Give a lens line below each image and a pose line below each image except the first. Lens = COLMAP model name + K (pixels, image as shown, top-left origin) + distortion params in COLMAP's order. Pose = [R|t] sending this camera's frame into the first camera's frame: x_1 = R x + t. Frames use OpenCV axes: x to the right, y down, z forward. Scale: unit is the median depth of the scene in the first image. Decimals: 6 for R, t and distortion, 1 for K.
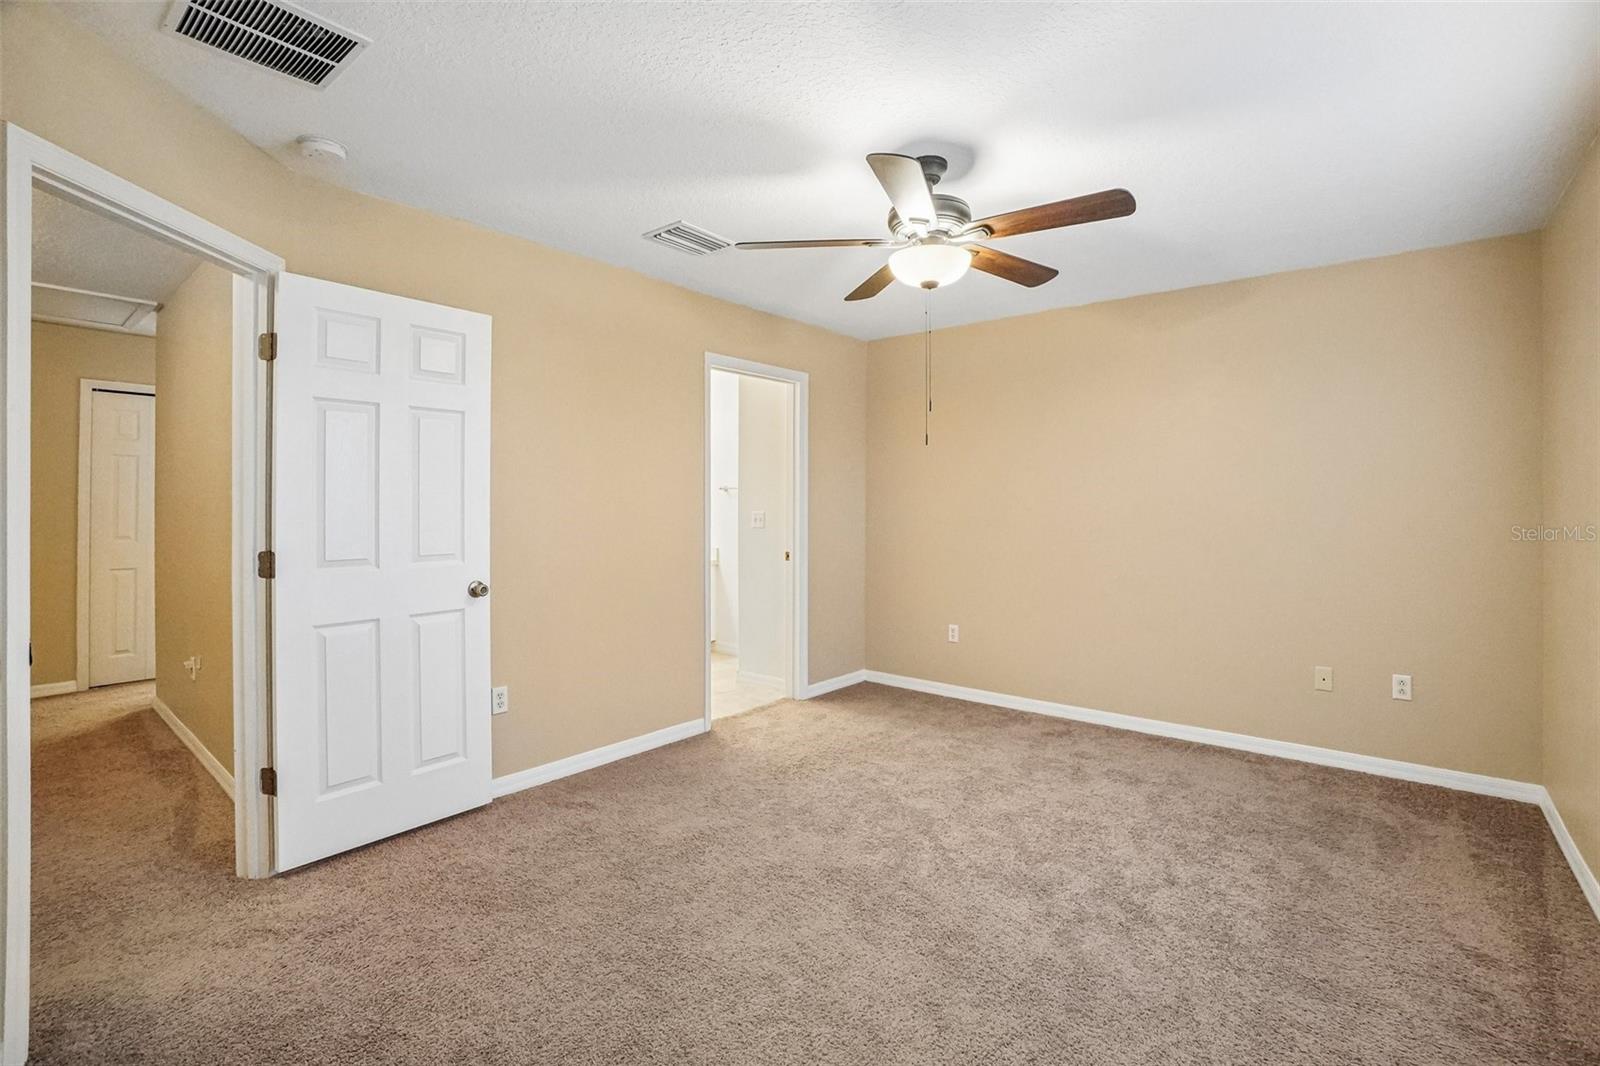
lens RADIAL K [[707.2, 0, 801.7], [0, 707.2, 524.0], [0, 0, 1]] dist [-0.063481, 0.023706]
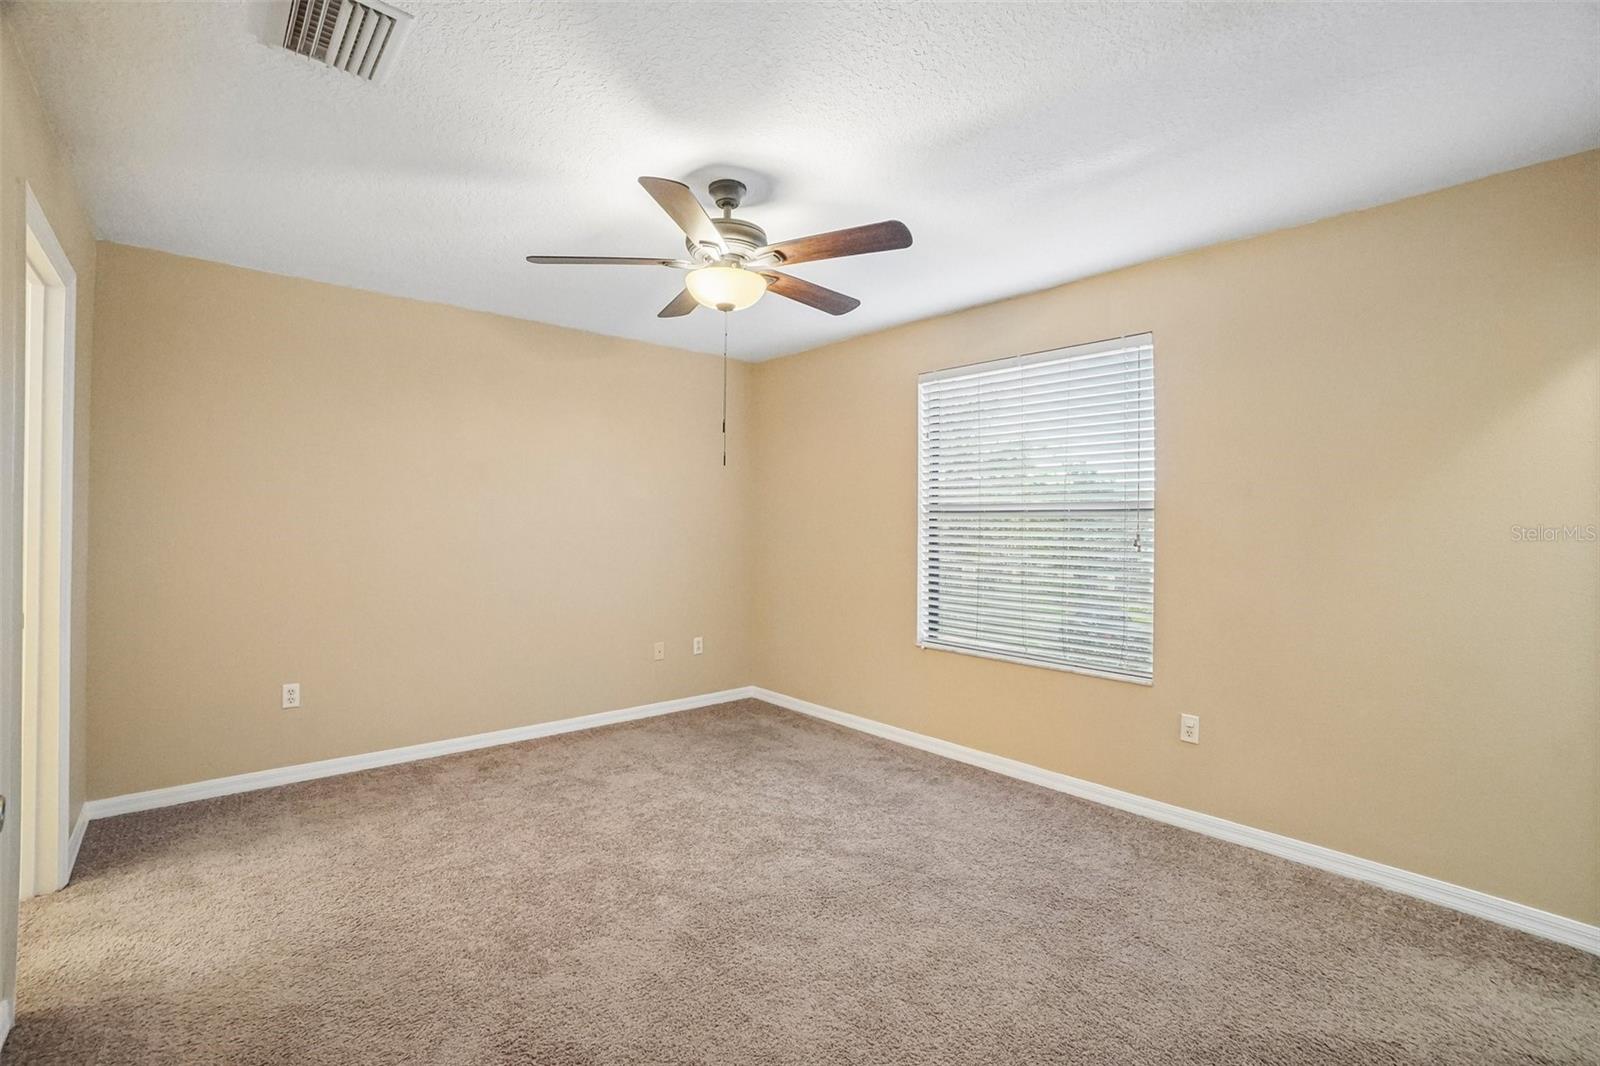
lens RADIAL K [[707.2, 0, 801.7], [0, 707.2, 524.0], [0, 0, 1]] dist [-0.063481, 0.023706]
pose [[0.163097, -0.000437, 0.986610, -0.585223], [0.020086, 0.999794, -0.002877, -0.012963], [-0.986406, 0.020286, 0.163072, 0.526009]]
